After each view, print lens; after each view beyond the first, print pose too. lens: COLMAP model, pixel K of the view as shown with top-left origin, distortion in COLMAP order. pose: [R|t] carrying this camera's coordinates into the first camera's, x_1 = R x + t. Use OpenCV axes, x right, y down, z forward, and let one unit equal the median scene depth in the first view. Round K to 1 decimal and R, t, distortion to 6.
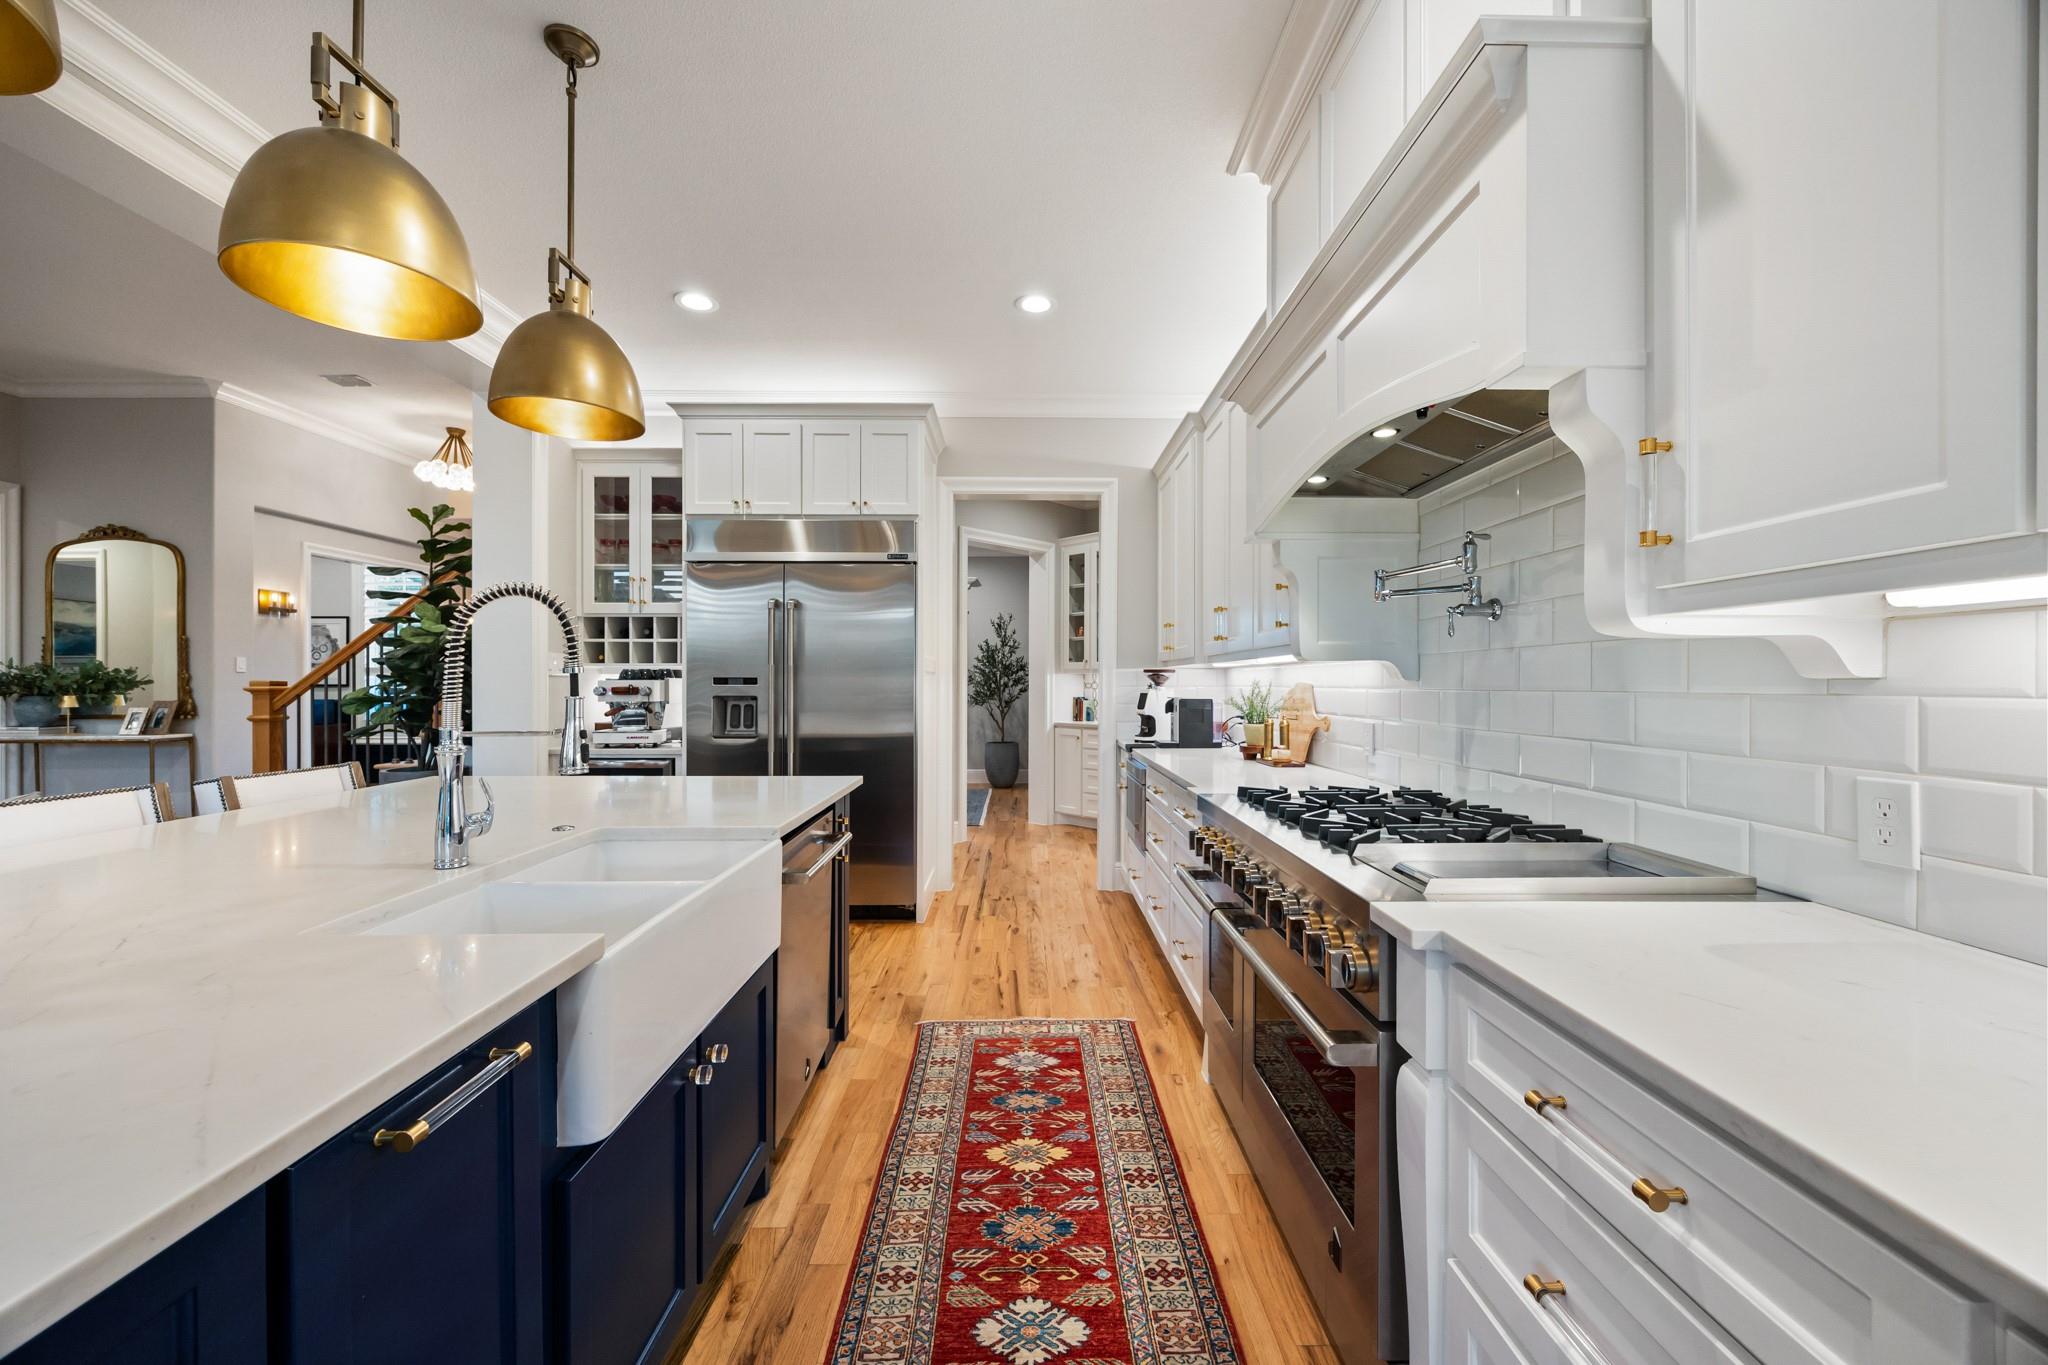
lens RADIAL K [[788.4, 0, 1025.6], [0, 788.4, 681.9], [0, 0, 1]] dist [-0.001562, 0.000150]
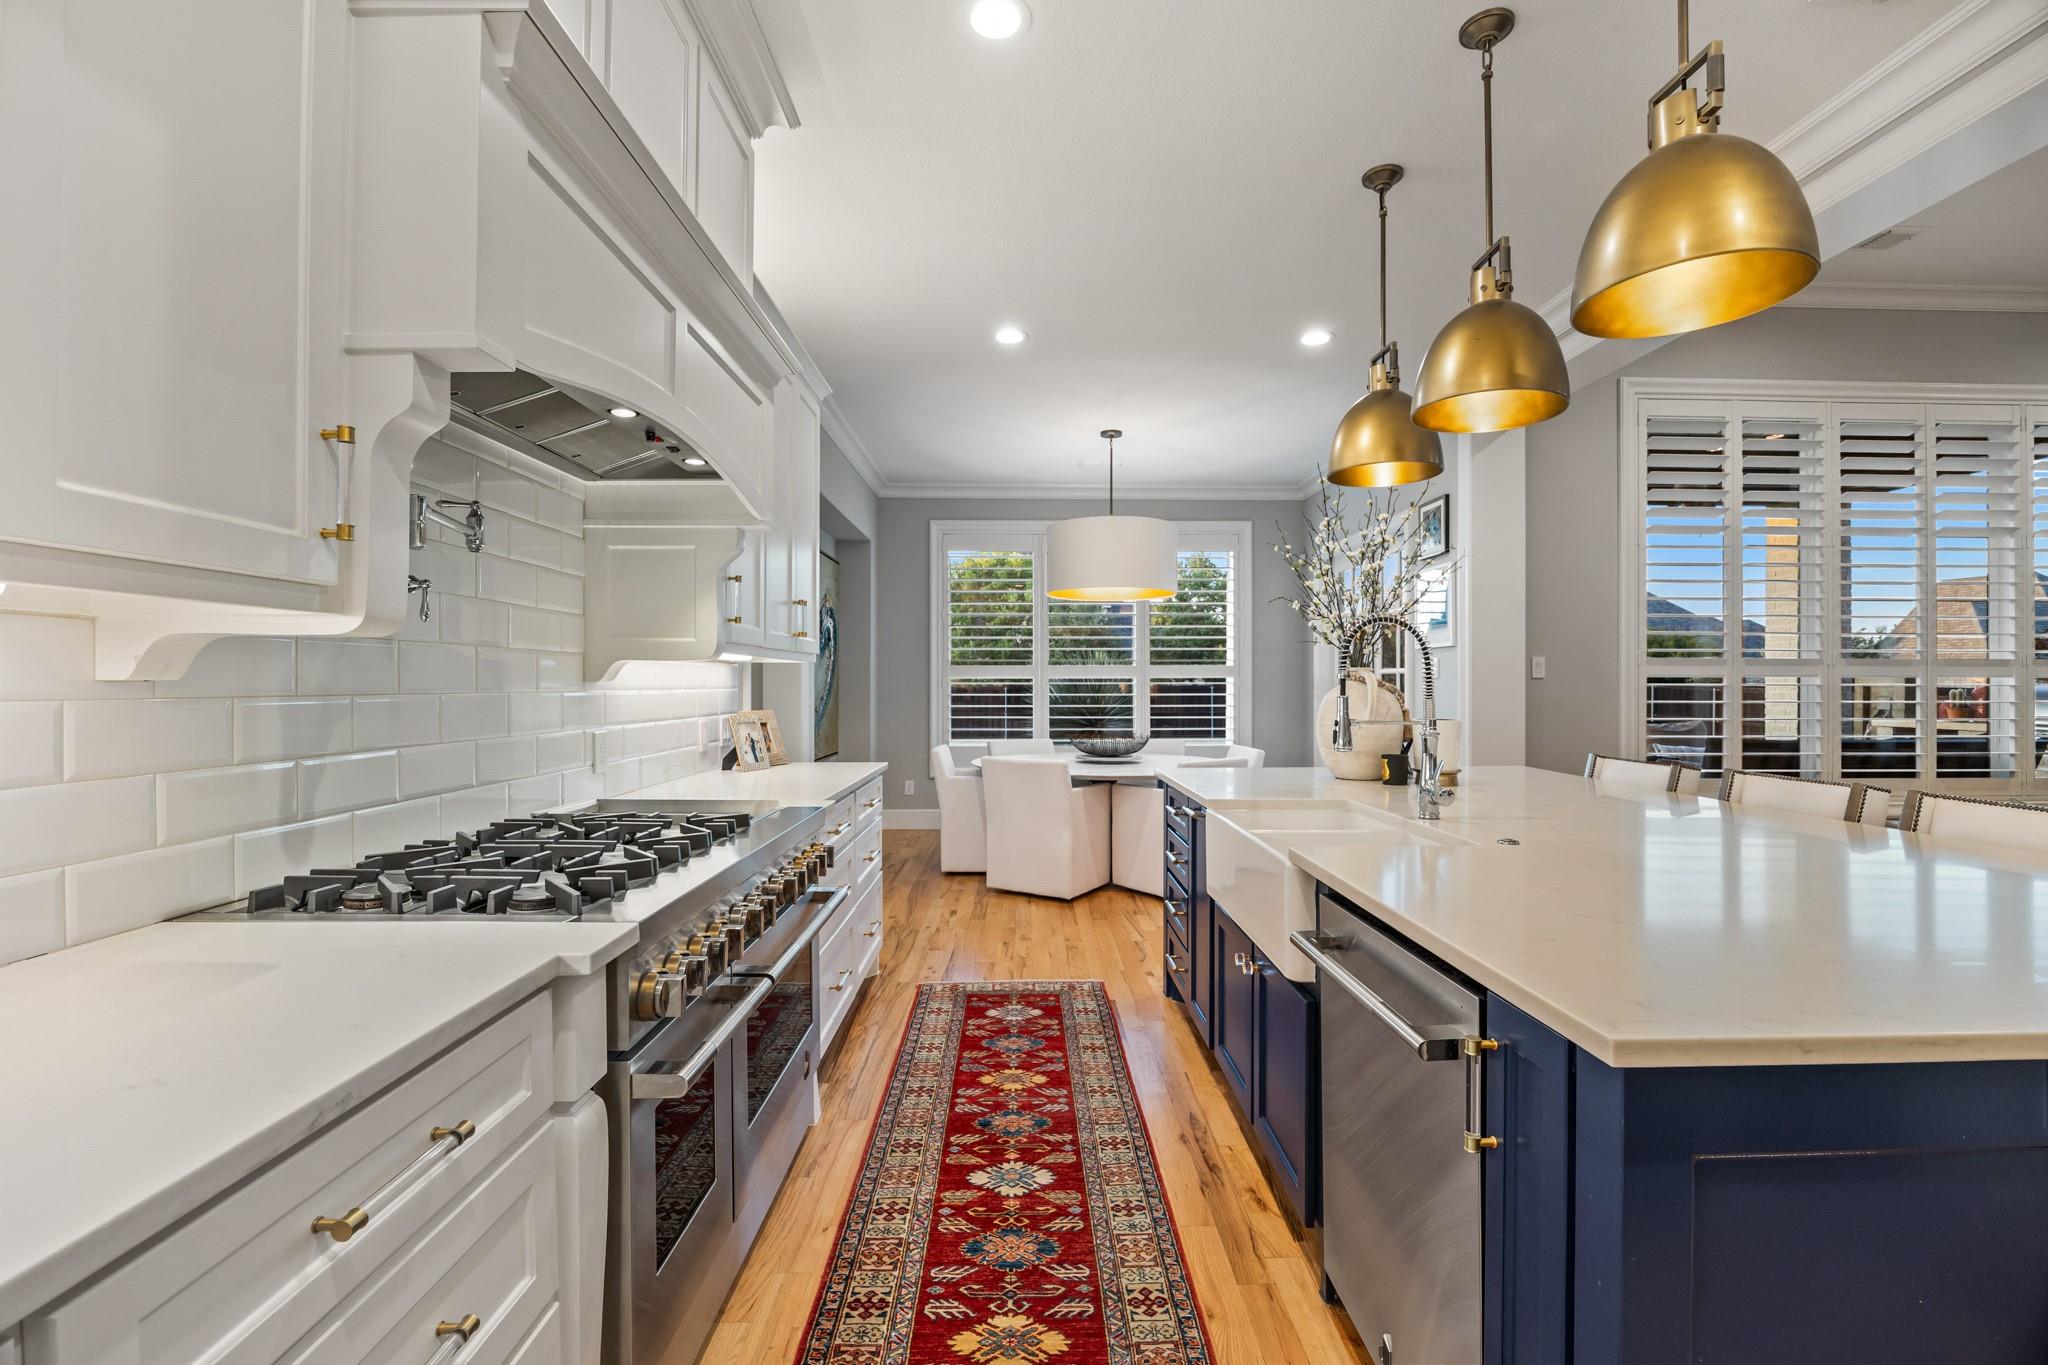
lens RADIAL K [[946.9, 0, 1030.4], [0, 946.9, 681.8], [0, 0, 1]] dist [-0.000958, -0.000035]
pose [[-0.999954, -0.008228, -0.004835, -0.008469], [-0.008216, 0.999963, -0.002510, -0.000967], [0.004855, -0.002470, -0.999985, 2.128788]]
